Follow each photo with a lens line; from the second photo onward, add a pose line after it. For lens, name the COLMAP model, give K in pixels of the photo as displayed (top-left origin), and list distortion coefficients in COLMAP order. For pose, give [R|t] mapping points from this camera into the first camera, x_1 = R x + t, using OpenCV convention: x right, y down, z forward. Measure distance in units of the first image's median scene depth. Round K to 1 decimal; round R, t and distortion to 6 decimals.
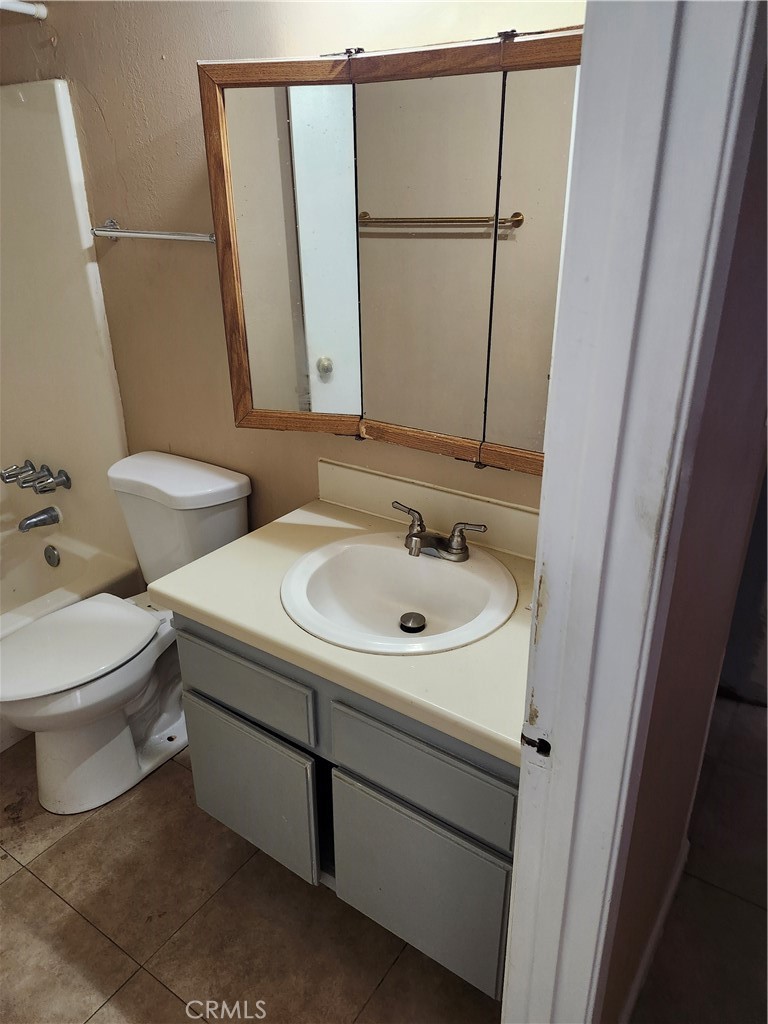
lens RADIAL K [[714.3, 0, 384.0], [0, 714.3, 512.0], [0, 0, 1]] dist [0.048186, -0.039329]
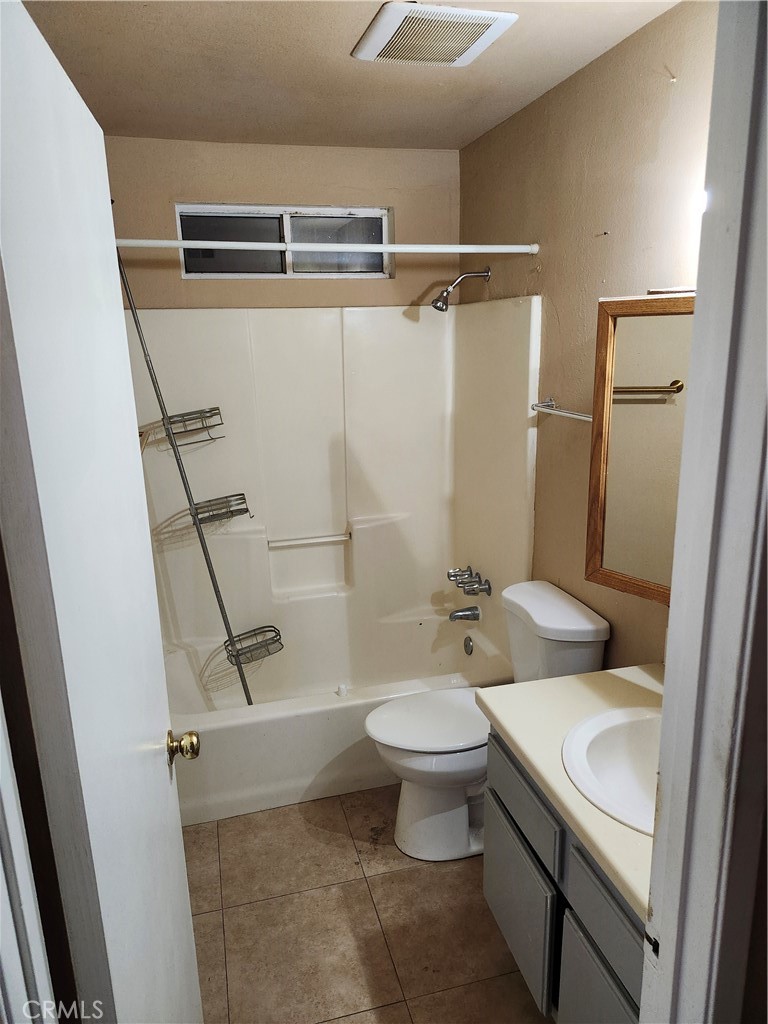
lens RADIAL K [[713.7, 0, 384.0], [0, 713.7, 512.0], [0, 0, 1]] dist [0.059839, -0.078938]
pose [[0.755532, 0.150282, -0.637642, 0.241244], [-0.246816, 0.966909, -0.064564, -0.062532], [0.606839, 0.206160, 0.767623, -0.096026]]
